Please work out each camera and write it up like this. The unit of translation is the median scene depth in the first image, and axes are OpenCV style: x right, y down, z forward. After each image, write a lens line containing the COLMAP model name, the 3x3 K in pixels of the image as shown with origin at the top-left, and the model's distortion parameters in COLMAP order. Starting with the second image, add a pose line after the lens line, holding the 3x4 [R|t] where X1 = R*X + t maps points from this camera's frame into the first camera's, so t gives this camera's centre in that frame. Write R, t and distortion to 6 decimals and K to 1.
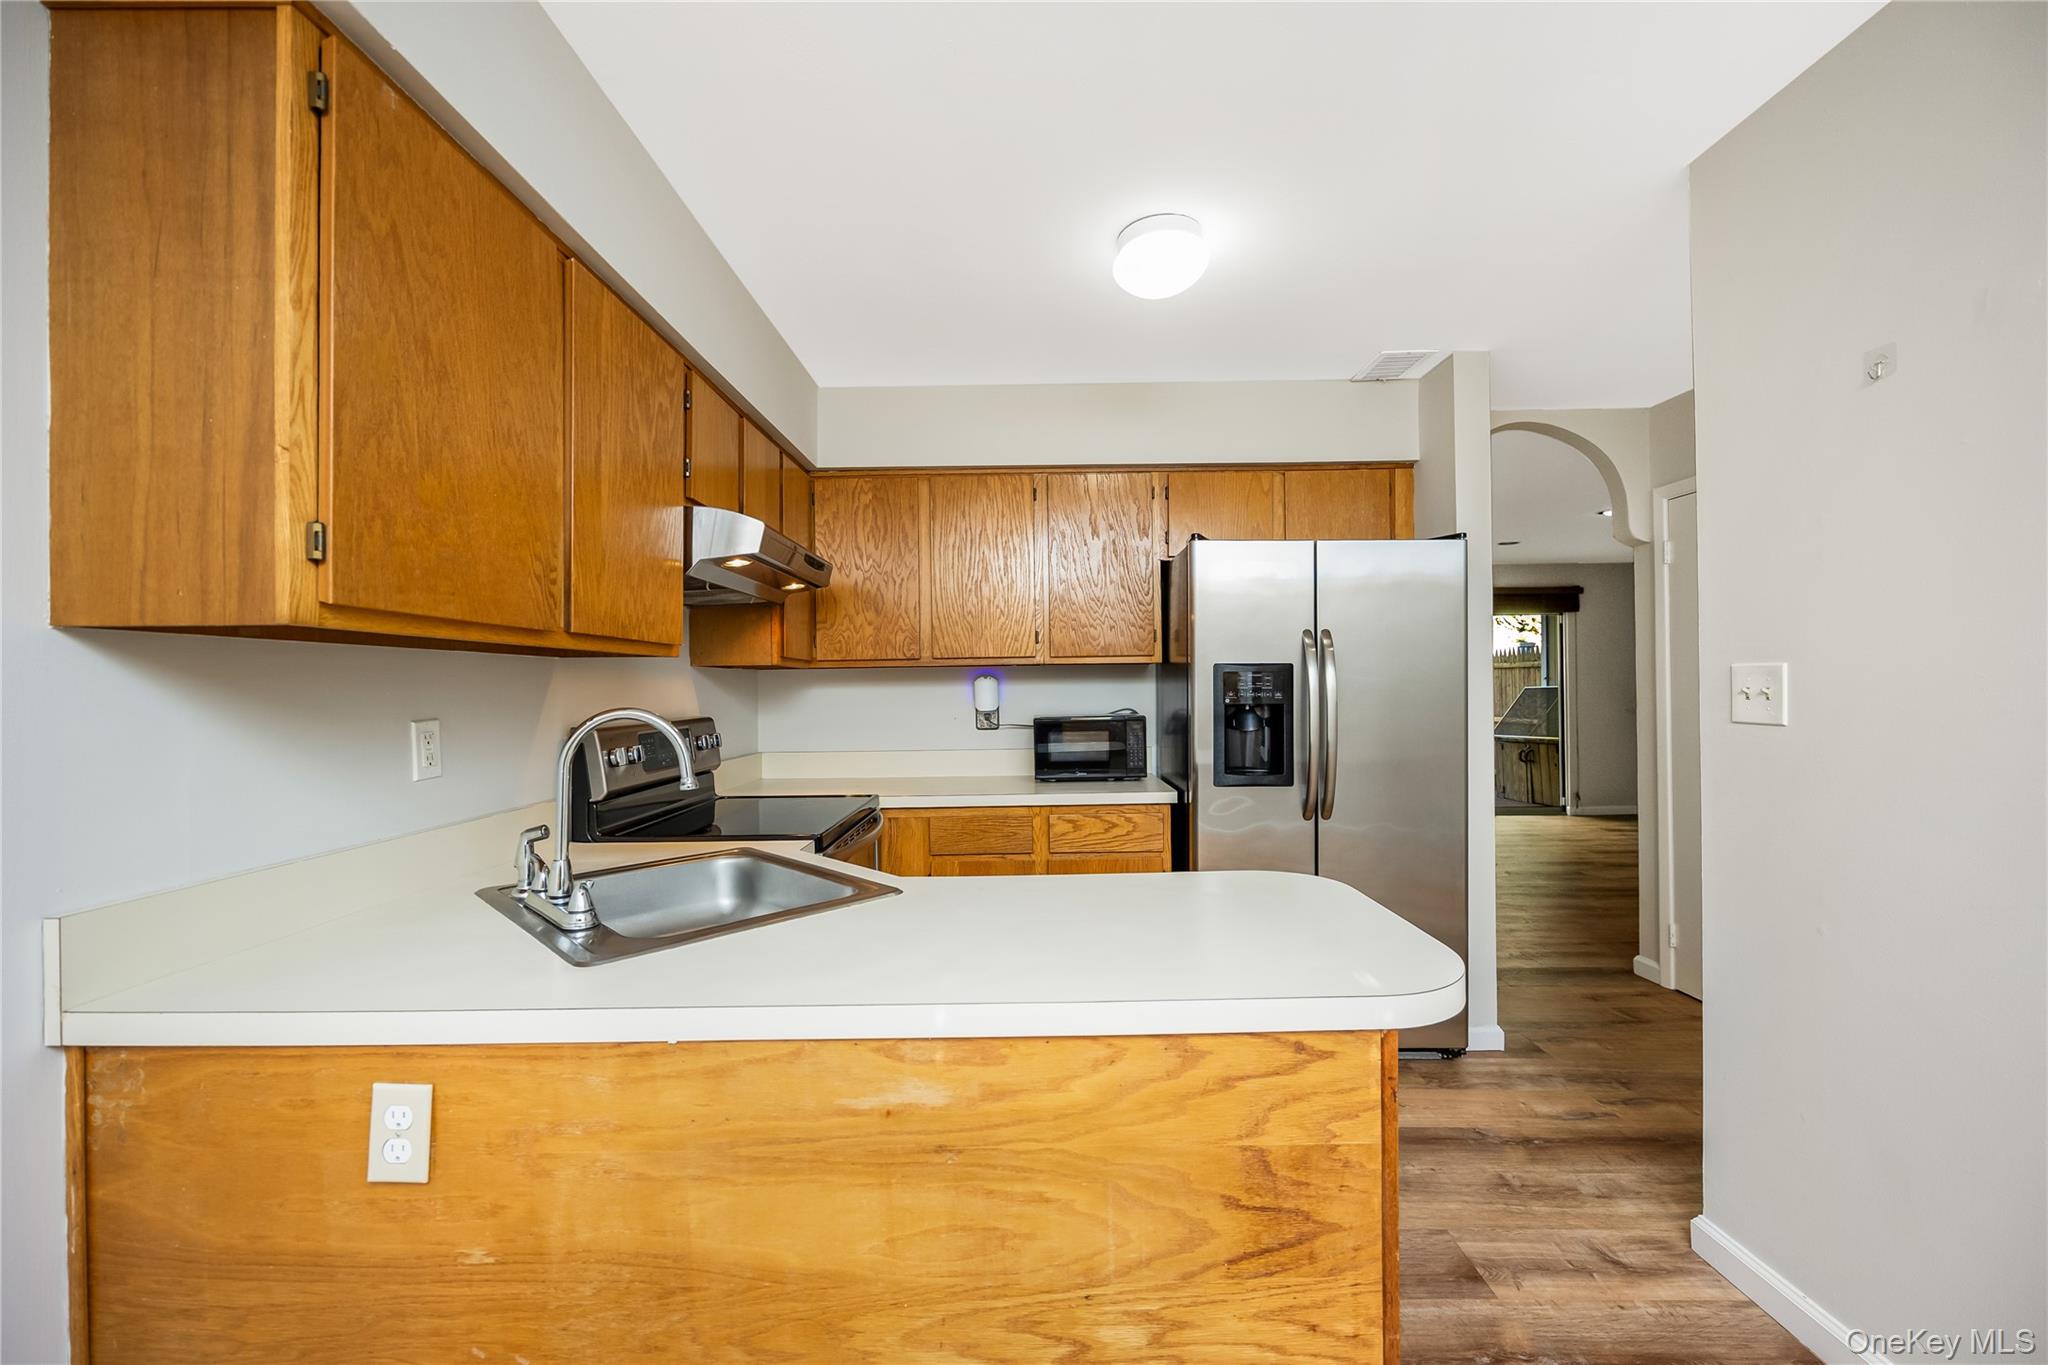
lens RADIAL K [[816.3, 0, 1028.4], [0, 816.3, 684.4], [0, 0, 1]] dist [-0.003588, -0.000204]
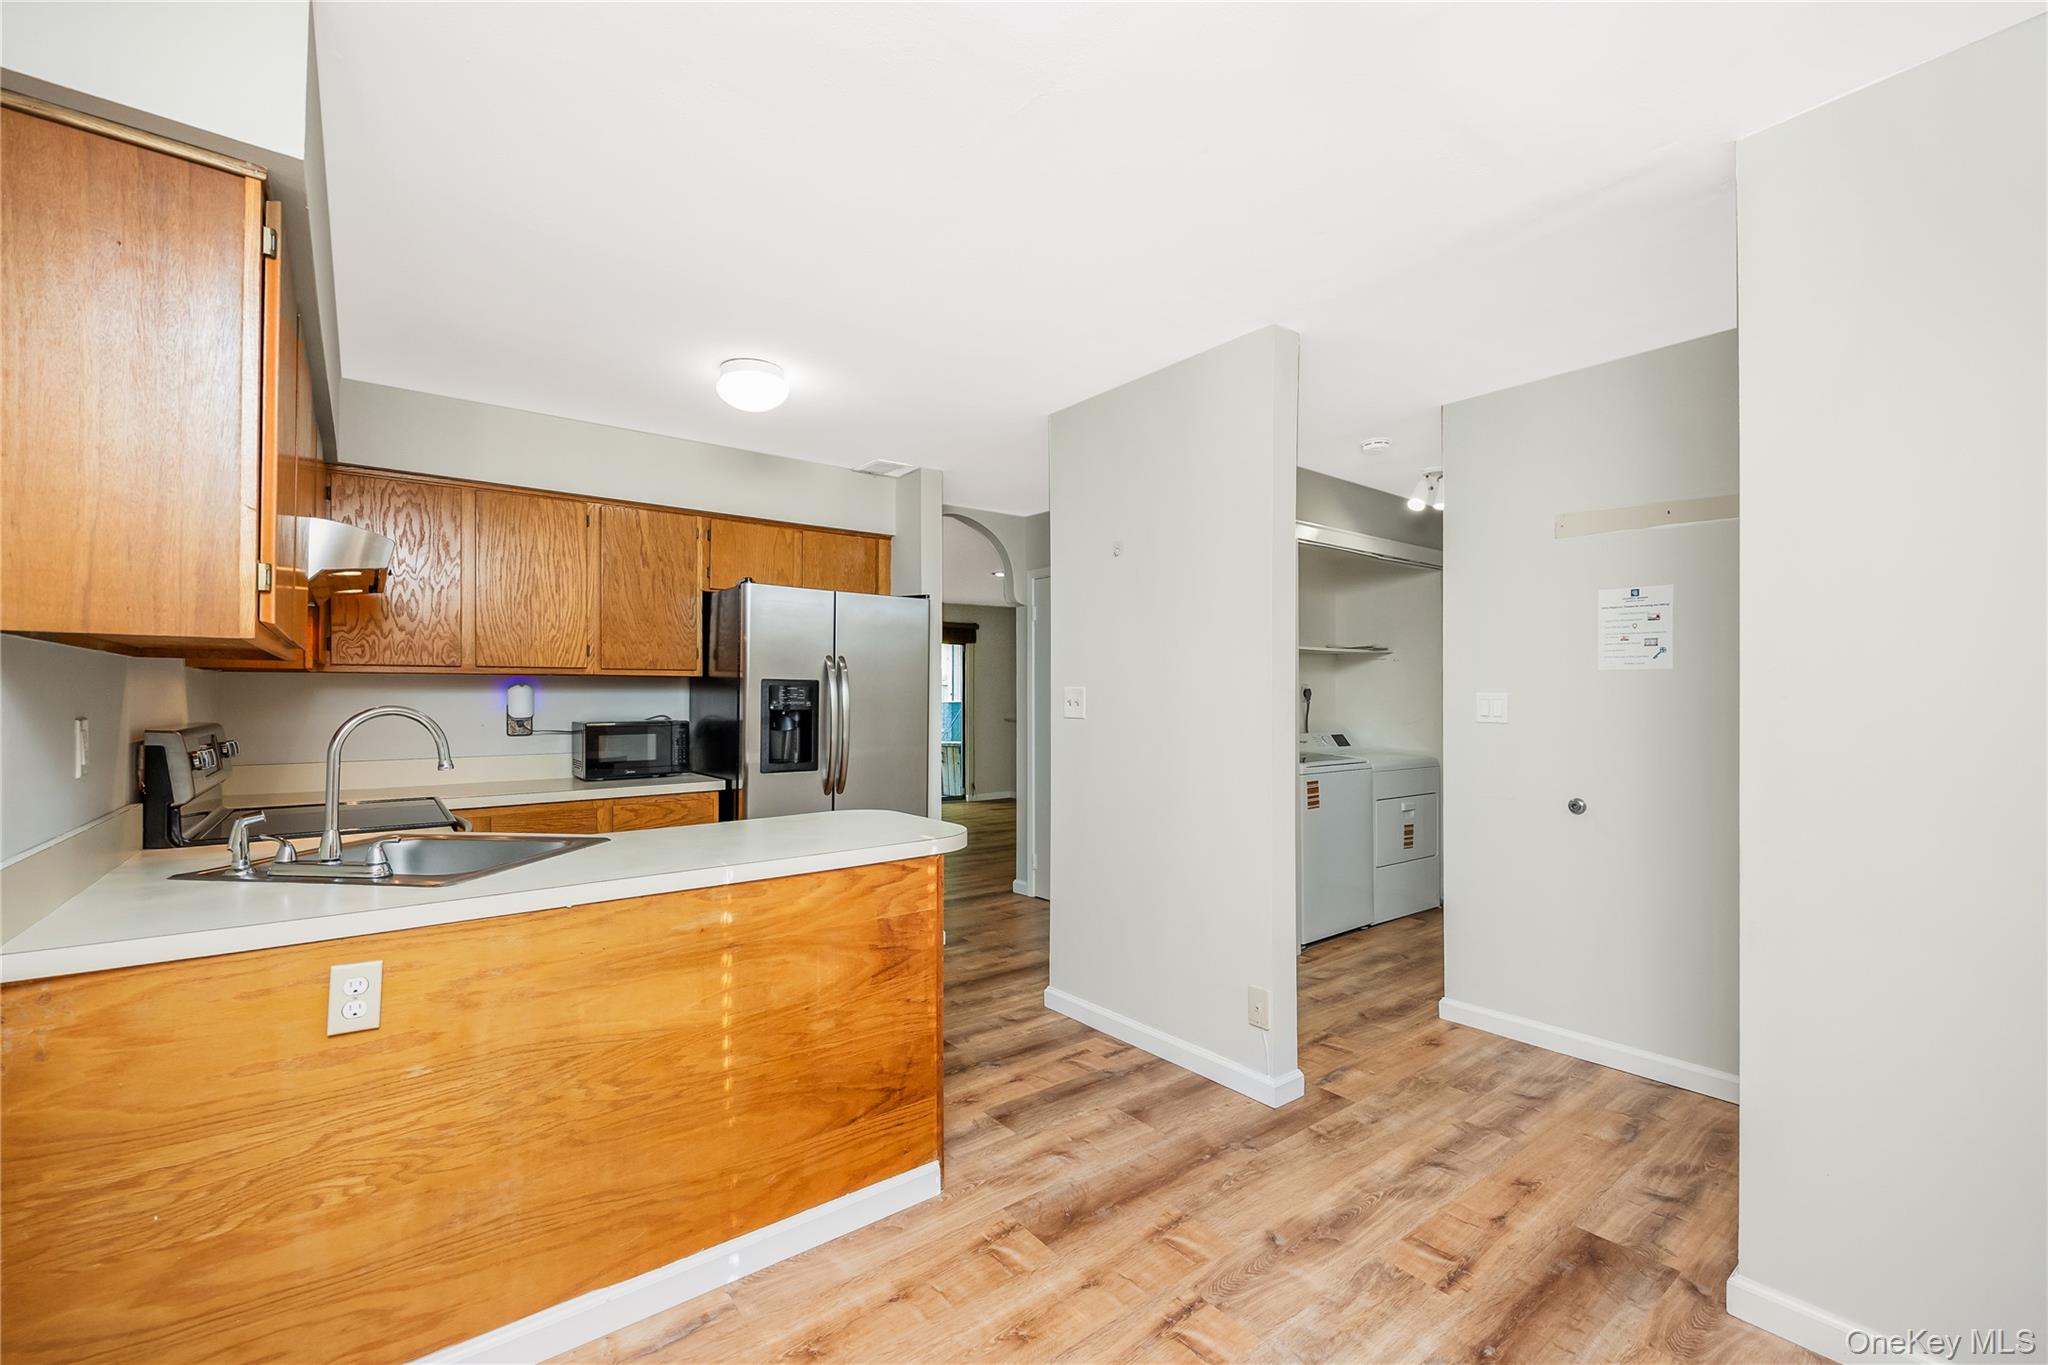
lens RADIAL K [[850.2, 0, 1021.4], [0, 850.2, 691.9], [0, 0, 1]] dist [-0.004693, -0.000265]
pose [[0.789994, 0.015737, 0.612912, -0.281012], [-0.011443, 0.999875, -0.010923, 0.005649], [-0.613007, 0.001616, 0.790075, -0.330480]]
